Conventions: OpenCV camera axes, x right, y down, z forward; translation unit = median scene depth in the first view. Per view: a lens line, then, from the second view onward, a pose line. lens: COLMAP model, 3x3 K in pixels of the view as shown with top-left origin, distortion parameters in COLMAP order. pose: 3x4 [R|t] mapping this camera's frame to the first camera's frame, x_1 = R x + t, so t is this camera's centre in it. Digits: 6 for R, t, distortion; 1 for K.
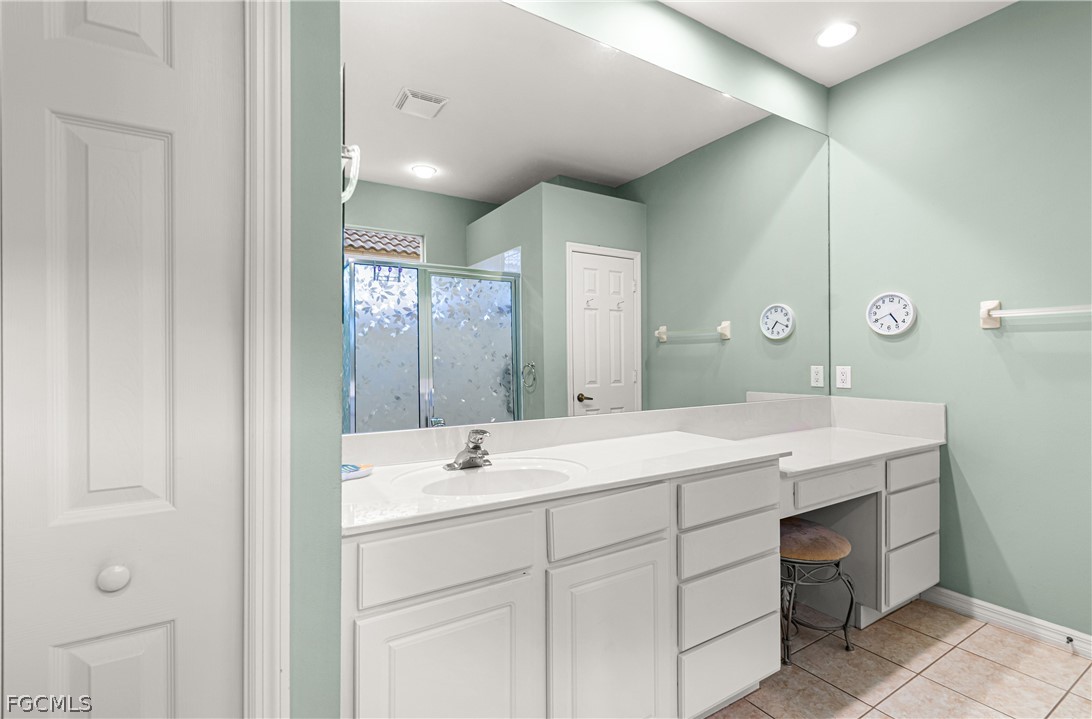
lens RADIAL K [[499.0, 0, 546.8], [0, 499.0, 356.0], [0, 0, 1]] dist [-0.002569, -0.000550]
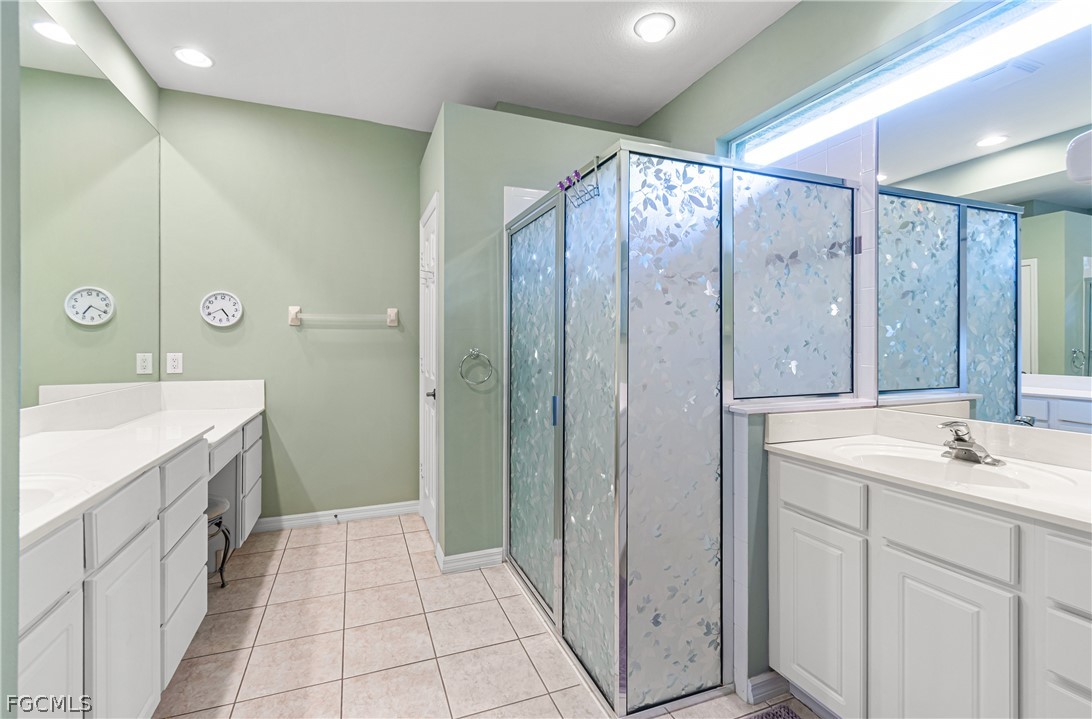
lens RADIAL K [[499.0, 0, 546.1], [0, 499.0, 350.4], [0, 0, 1]] dist [-0.002569, -0.000550]
pose [[0.183478, -0.008262, 0.982989, -0.377673], [-0.004359, 0.999948, 0.009219, 0.001118], [-0.983014, -0.005976, 0.183432, 0.009862]]
